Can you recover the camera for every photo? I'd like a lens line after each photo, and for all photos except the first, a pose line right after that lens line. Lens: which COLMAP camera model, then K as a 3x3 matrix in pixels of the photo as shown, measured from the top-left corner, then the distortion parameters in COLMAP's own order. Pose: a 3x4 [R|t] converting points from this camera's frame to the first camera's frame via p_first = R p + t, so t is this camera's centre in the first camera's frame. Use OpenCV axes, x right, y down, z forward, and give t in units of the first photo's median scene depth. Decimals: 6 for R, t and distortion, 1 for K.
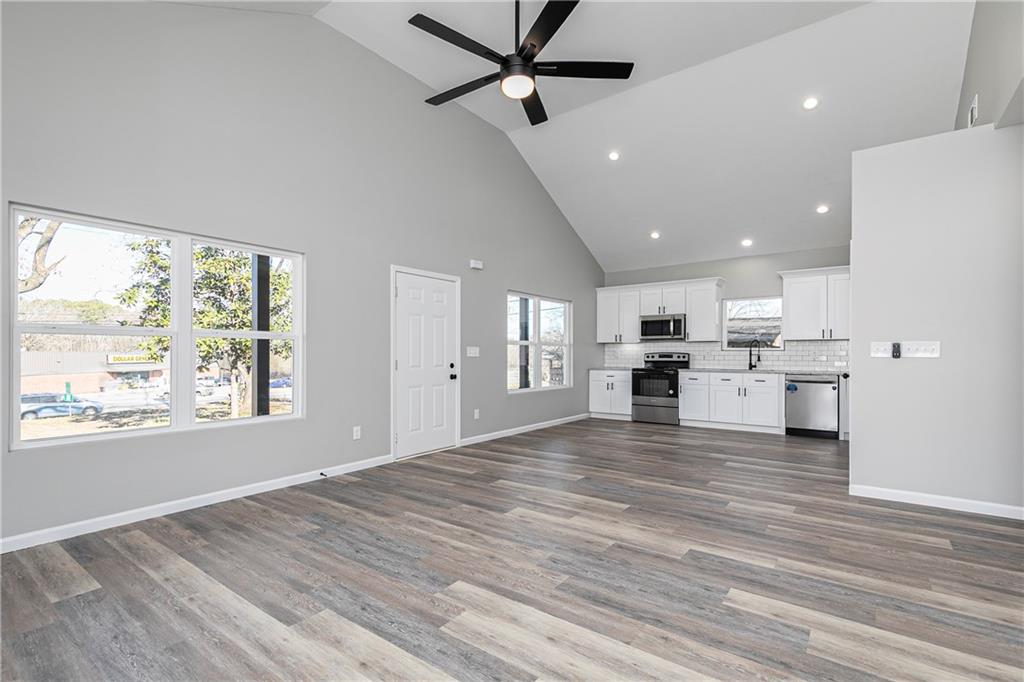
lens RADIAL K [[439.8, 0, 512.0], [0, 439.8, 341.0], [0, 0, 1]] dist [0.002830, -0.000104]
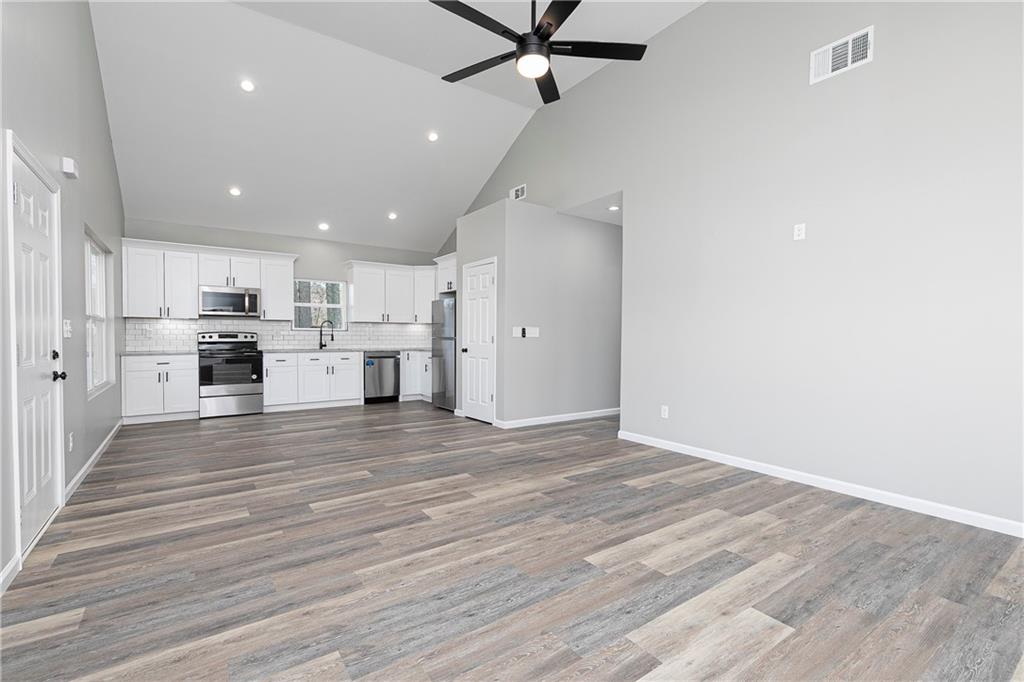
lens RADIAL K [[457.4, 0, 495.1], [0, 457.4, 336.3], [0, 0, 1]] dist [0.004233, 0.000451]
pose [[0.364551, -0.002322, 0.931181, -0.826155], [-0.031429, 0.999396, 0.014796, 0.016366], [-0.930653, -0.034660, 0.364258, 0.578449]]
